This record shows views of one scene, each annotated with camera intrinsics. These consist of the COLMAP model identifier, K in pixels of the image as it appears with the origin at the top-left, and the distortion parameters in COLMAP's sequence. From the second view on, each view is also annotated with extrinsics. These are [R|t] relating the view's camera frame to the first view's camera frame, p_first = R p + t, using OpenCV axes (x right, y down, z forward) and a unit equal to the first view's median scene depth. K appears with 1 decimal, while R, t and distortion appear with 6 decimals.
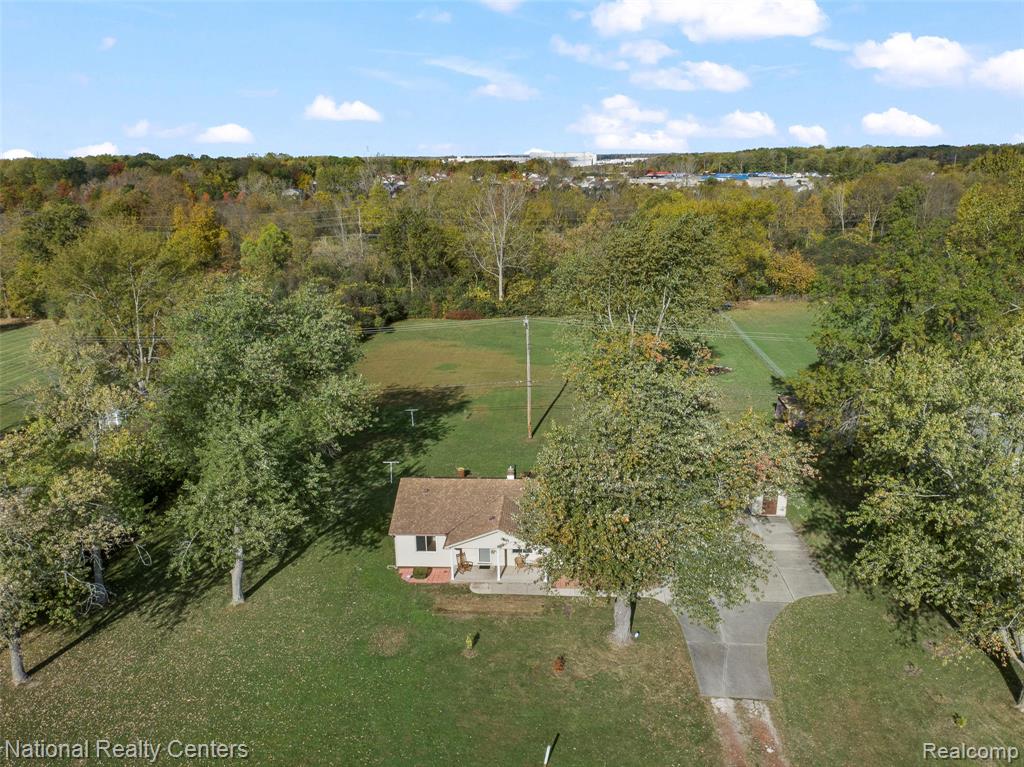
lens RADIAL K [[826.1, 0, 511.5], [0, 826.1, 382.2], [0, 0, 1]] dist [-0.015616, 0.001052]
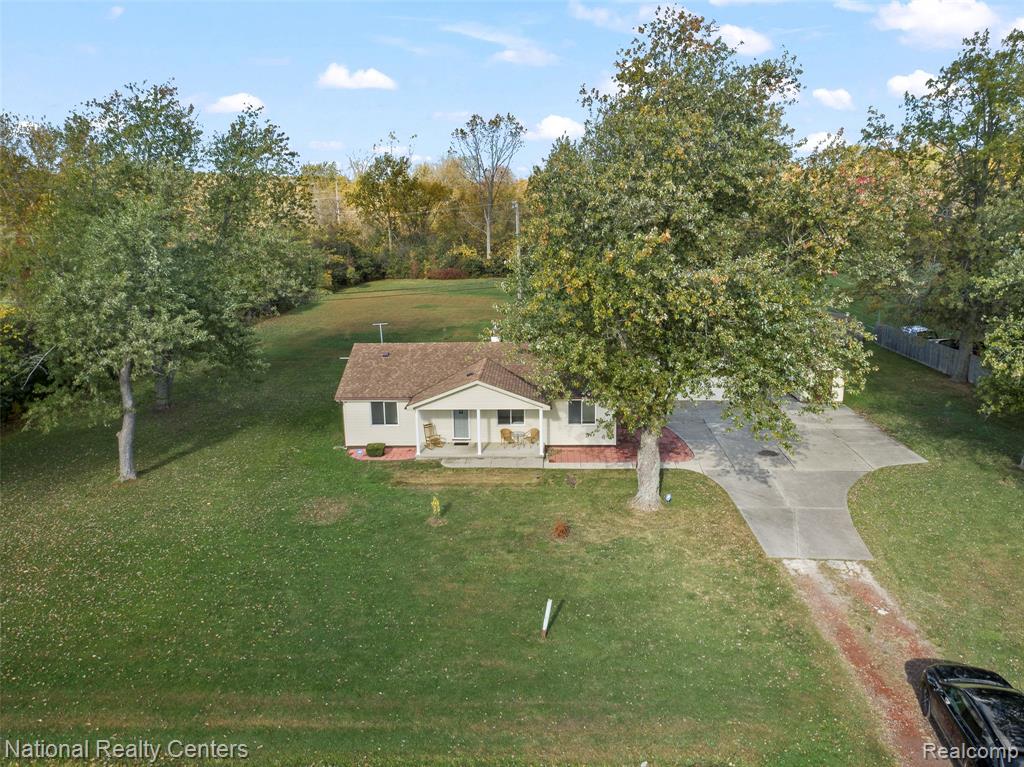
lens RADIAL K [[826.1, 0, 512.0], [0, 826.1, 384.8], [0, 0, 1]] dist [-0.015616, 0.001052]
pose [[0.999935, -0.006548, 0.009325, 0.008767], [0.007170, 0.997642, -0.068262, 0.257603], [-0.008856, 0.068325, 0.997624, 0.274185]]
